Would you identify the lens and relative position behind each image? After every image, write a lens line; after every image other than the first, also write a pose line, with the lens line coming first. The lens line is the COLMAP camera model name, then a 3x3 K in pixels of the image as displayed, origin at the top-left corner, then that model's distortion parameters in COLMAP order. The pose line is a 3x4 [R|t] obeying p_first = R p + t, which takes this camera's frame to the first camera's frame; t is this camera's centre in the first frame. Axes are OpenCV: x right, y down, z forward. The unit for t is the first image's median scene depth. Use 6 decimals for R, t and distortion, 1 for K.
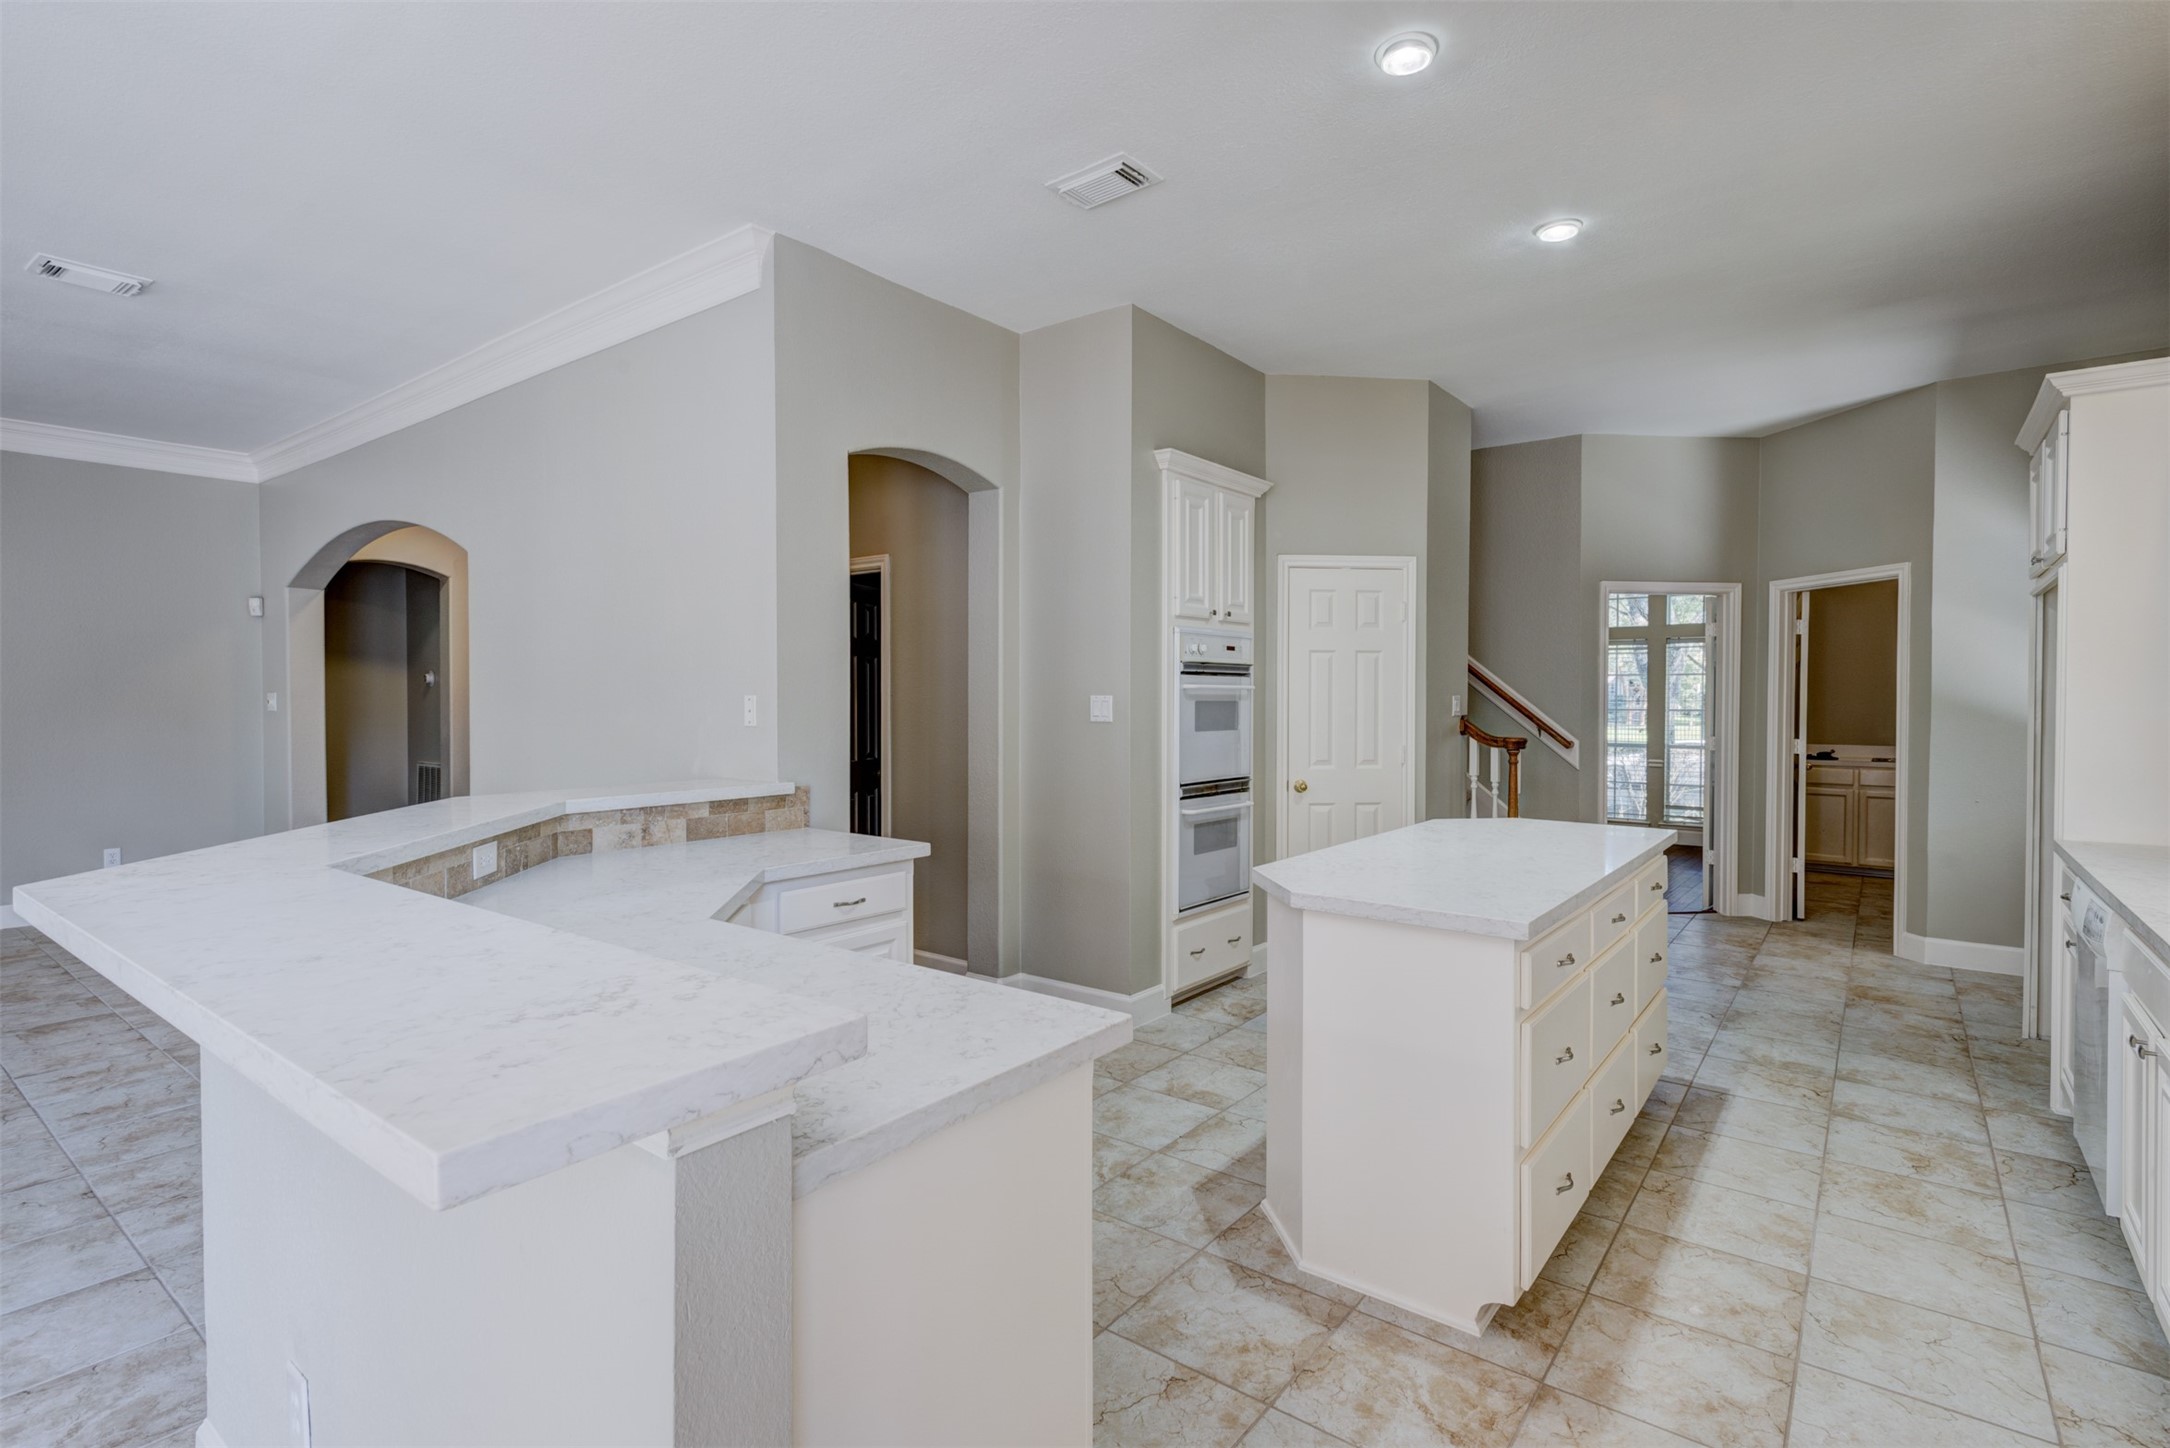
lens RADIAL K [[1041.4, 0, 1077.9], [0, 1041.4, 711.1], [0, 0, 1]] dist [0.022111, -0.006170]
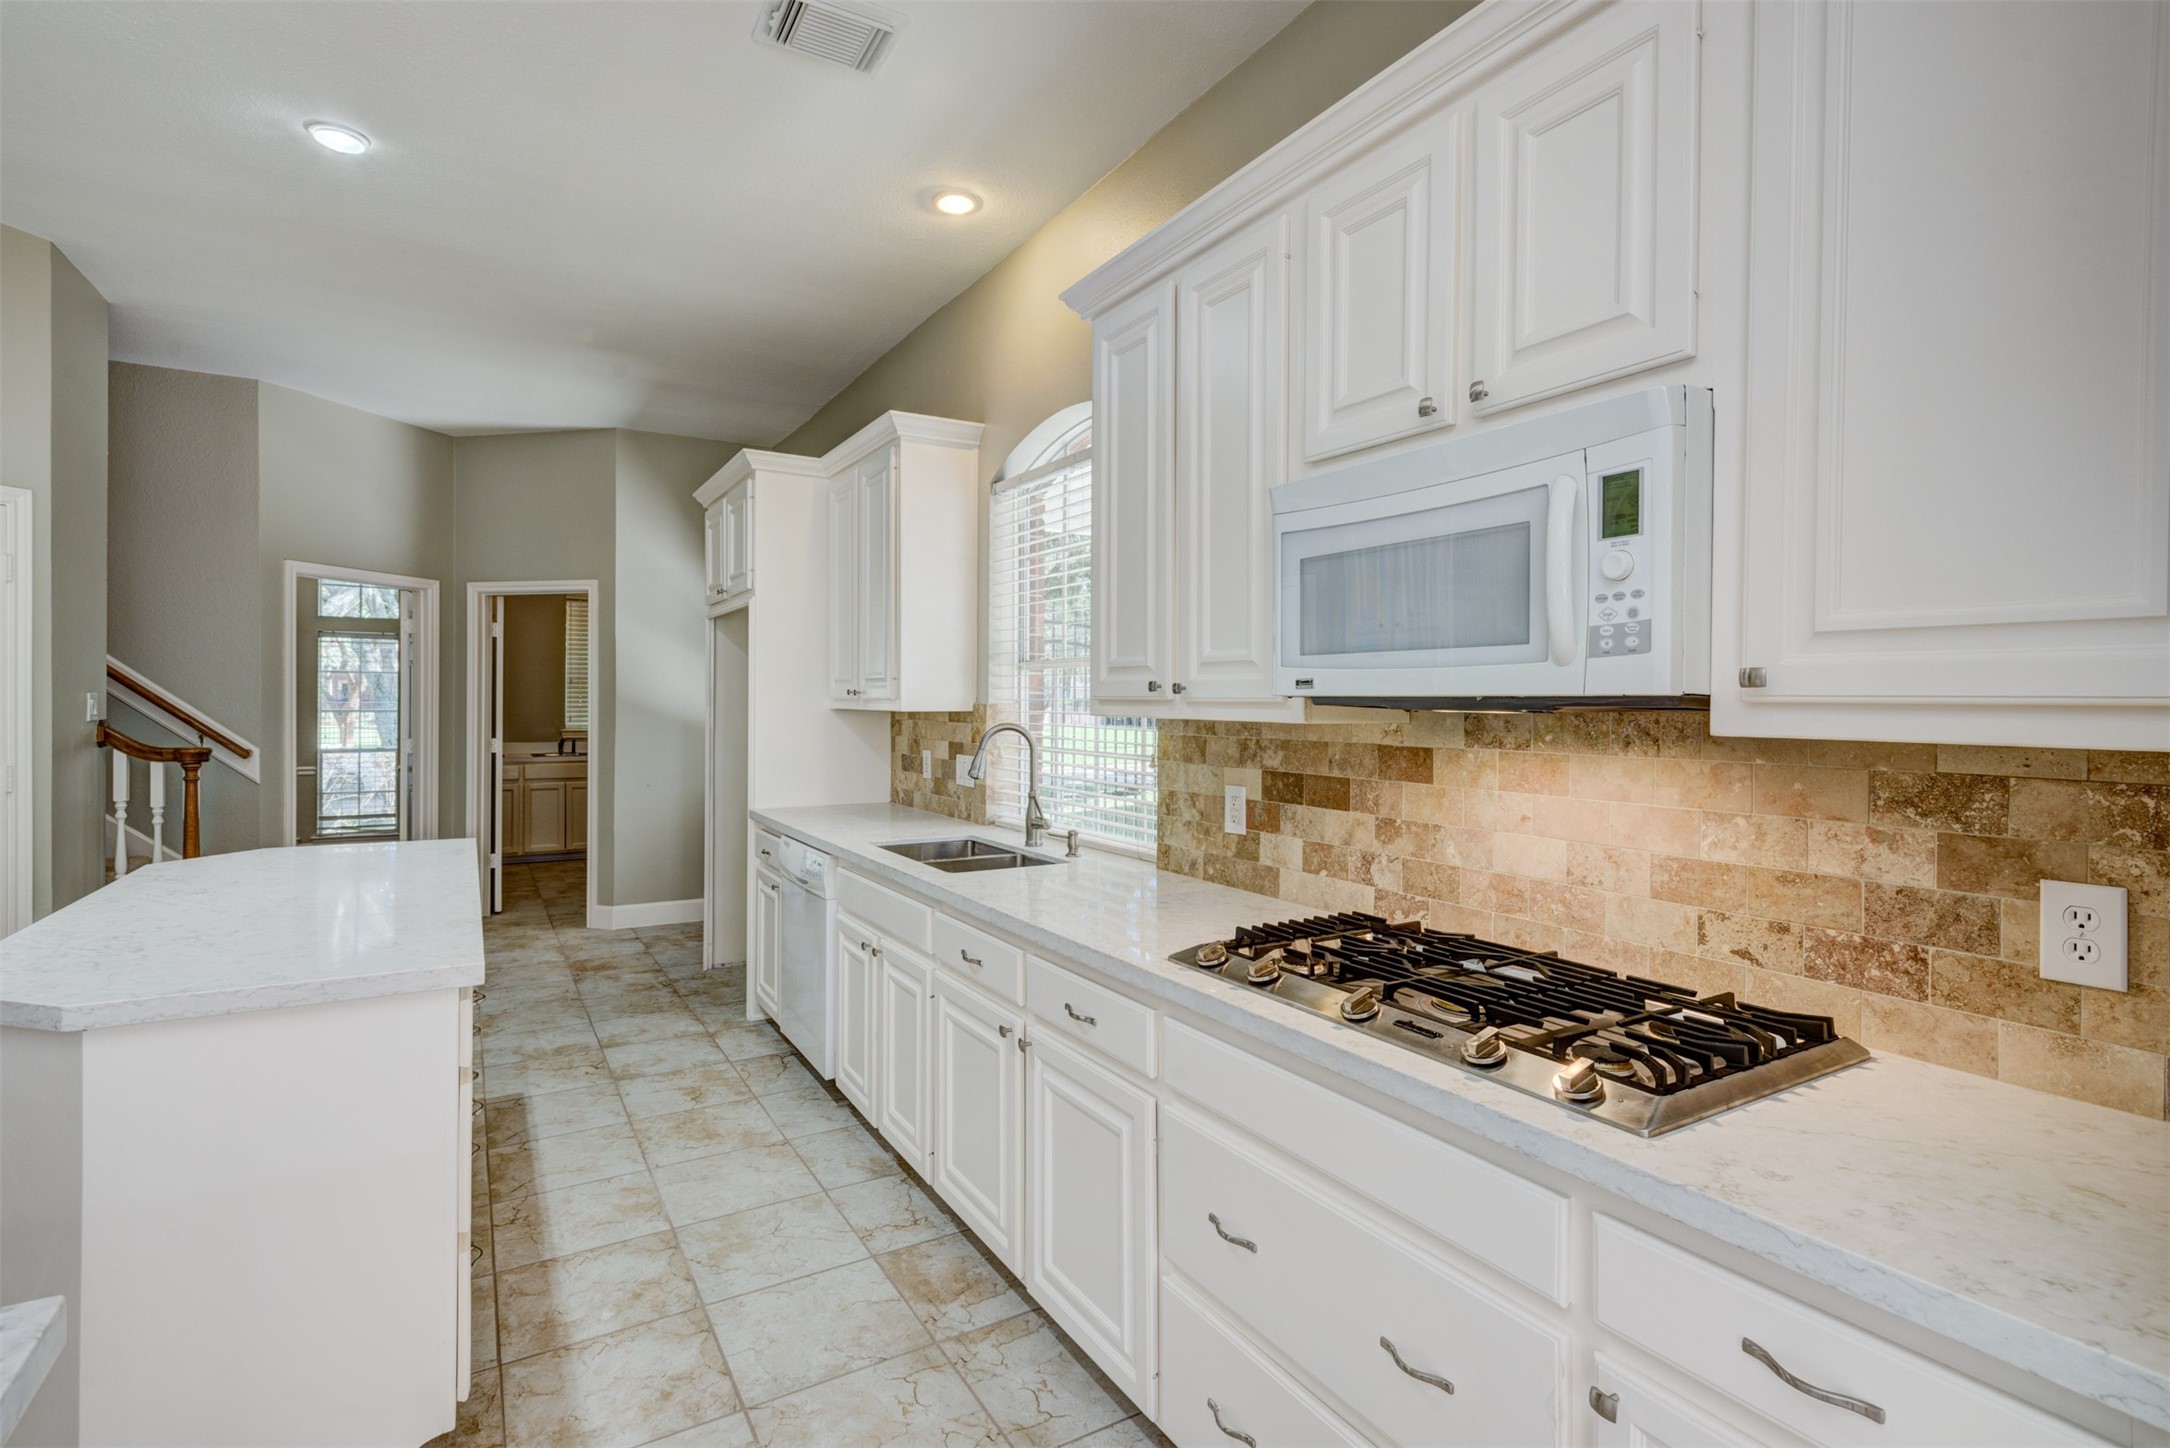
lens RADIAL K [[1041.4, 0, 1097.3], [0, 1041.4, 709.2], [0, 0, 1]] dist [0.022111, -0.006170]
pose [[0.360621, -0.005487, 0.932696, -0.108534], [0.007349, 0.999968, 0.003041, -0.001473], [-0.932683, 0.005758, 0.360650, 0.133960]]
